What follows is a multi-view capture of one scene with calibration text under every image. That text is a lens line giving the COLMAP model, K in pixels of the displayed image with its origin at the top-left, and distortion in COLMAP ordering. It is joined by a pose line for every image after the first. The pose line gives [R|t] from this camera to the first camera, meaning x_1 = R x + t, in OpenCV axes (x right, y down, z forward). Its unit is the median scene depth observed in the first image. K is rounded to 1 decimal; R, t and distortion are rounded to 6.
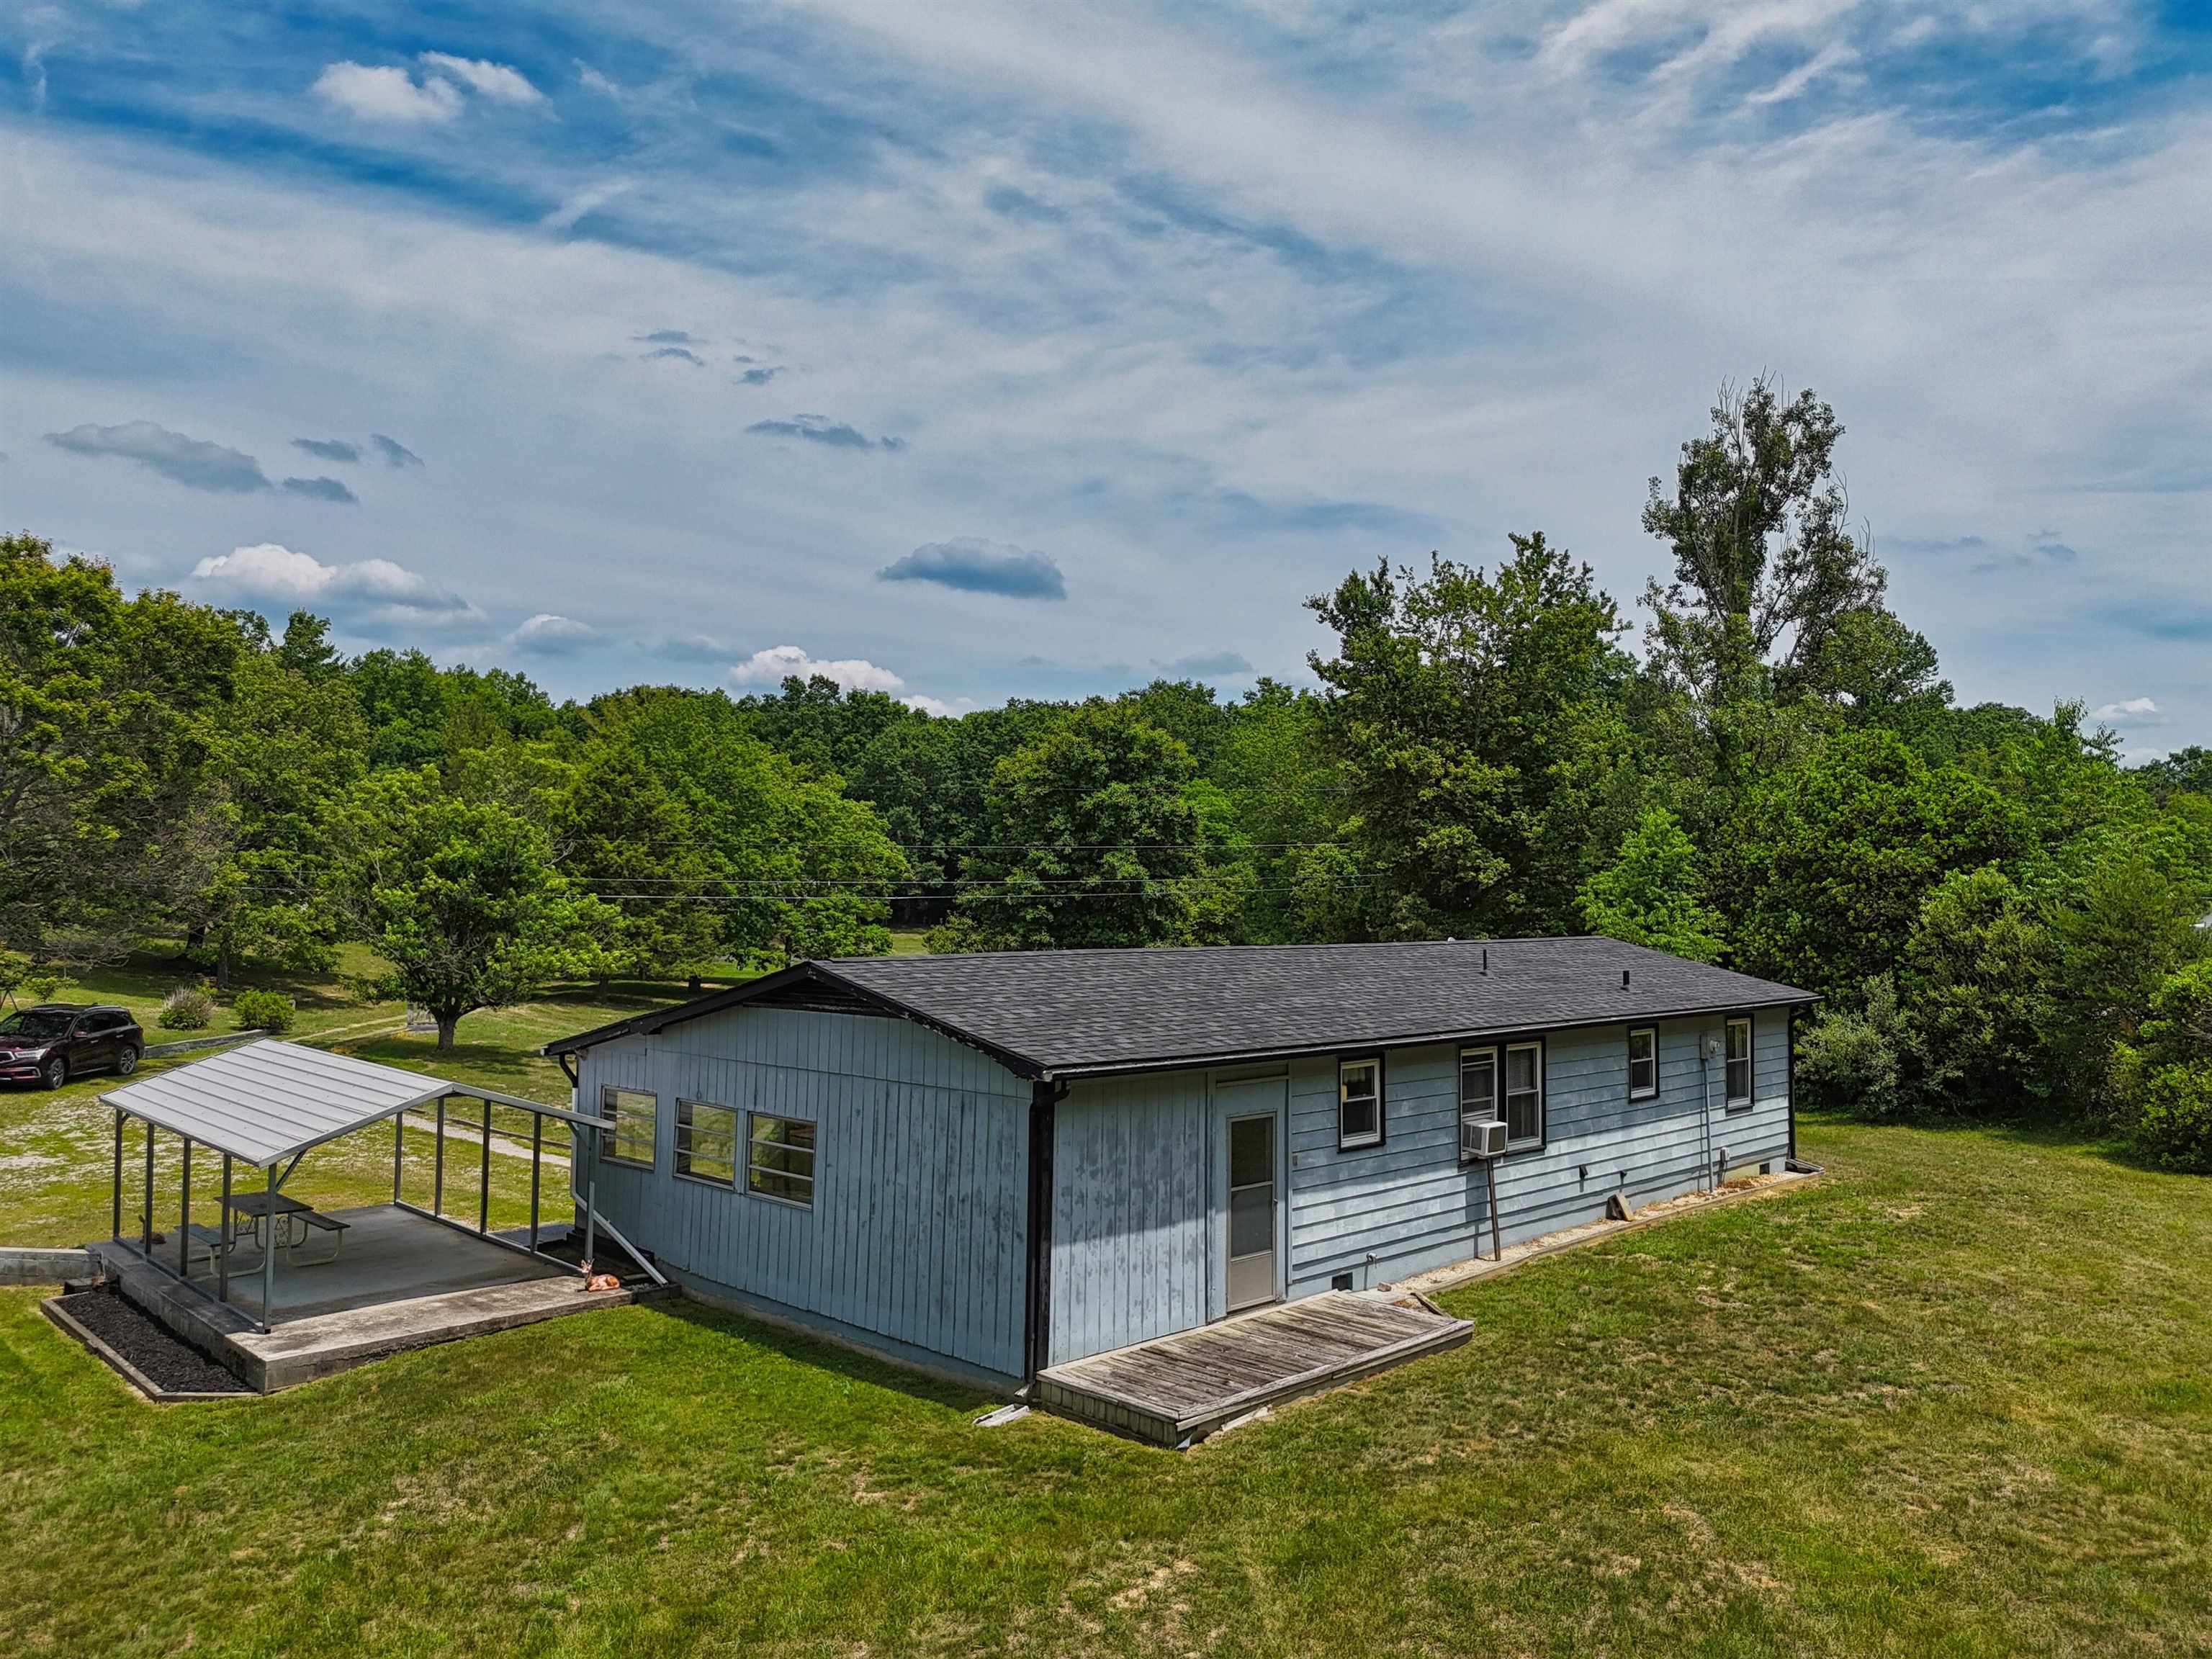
lens RADIAL K [[1619.3, 0, 1106.0], [0, 1619.3, 829.5], [0, 0, 1]] dist [0.074397, -0.075069]
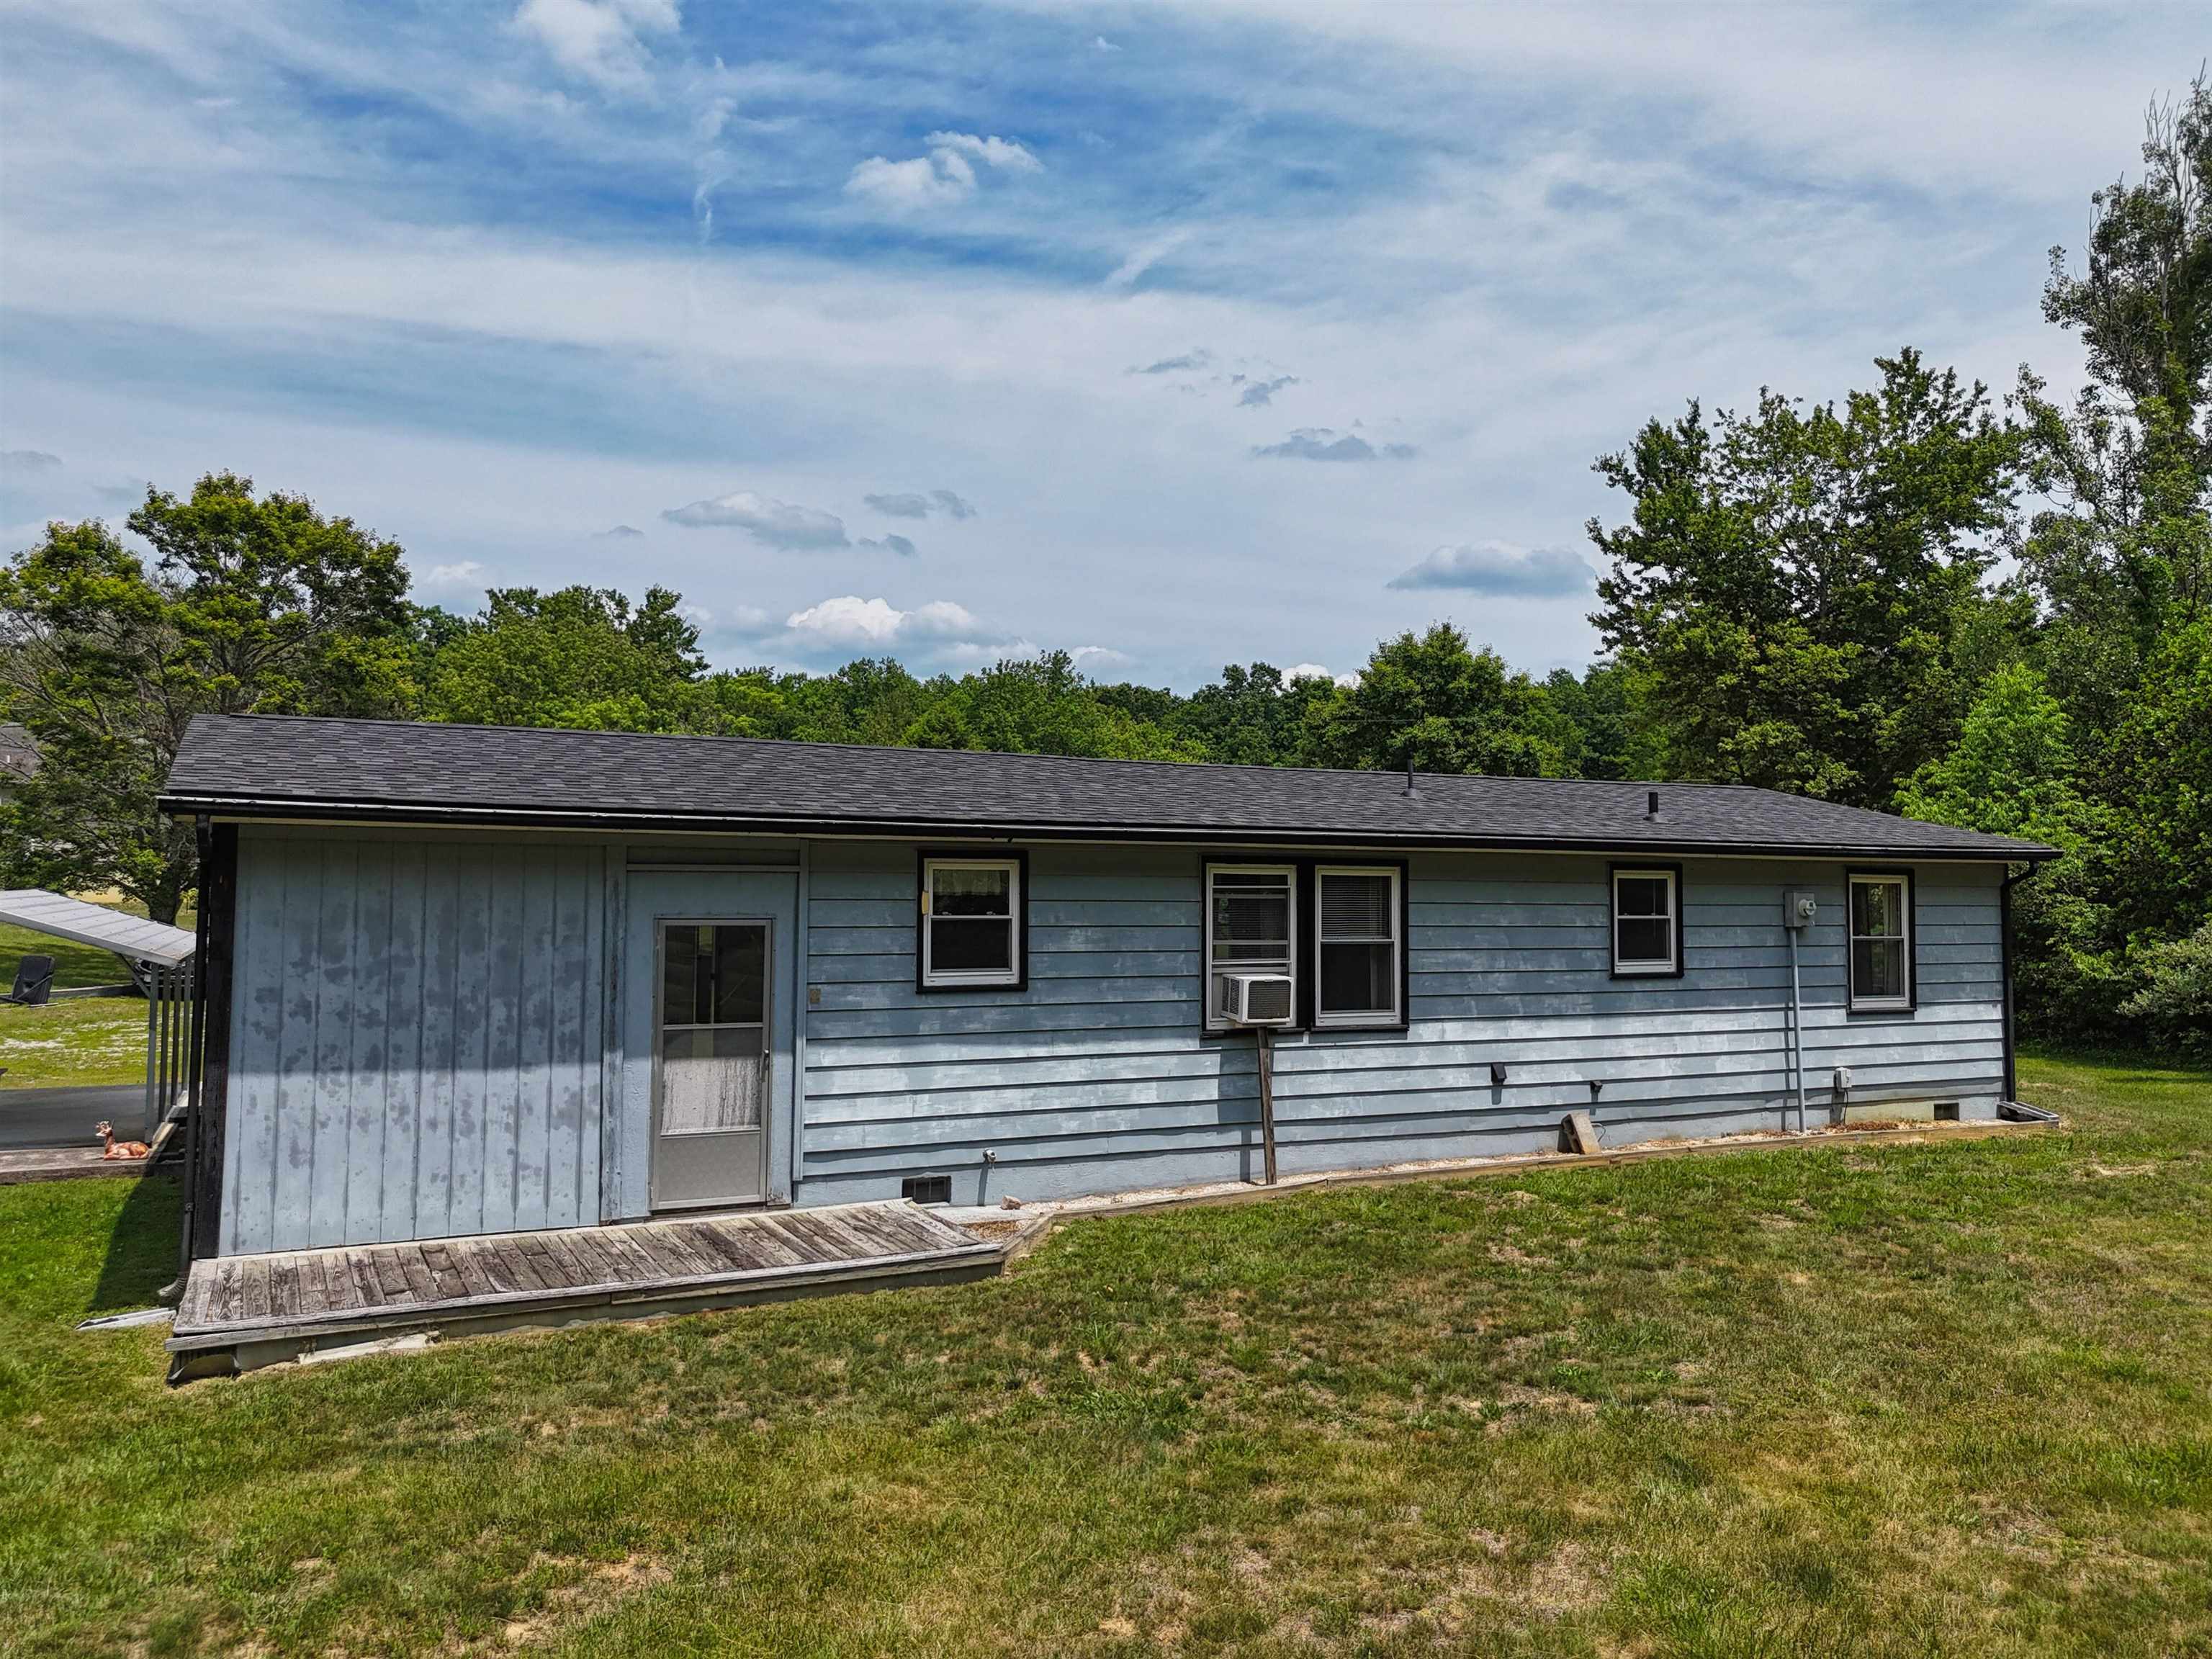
lens RADIAL K [[1619.3, 0, 1106.0], [0, 1619.3, 829.5], [0, 0, 1]] dist [0.074397, -0.075069]
pose [[0.948205, -0.017261, -0.317188, 0.339488], [0.014764, 0.999838, -0.010272, 0.112353], [0.317314, 0.005057, 0.948307, 0.320005]]
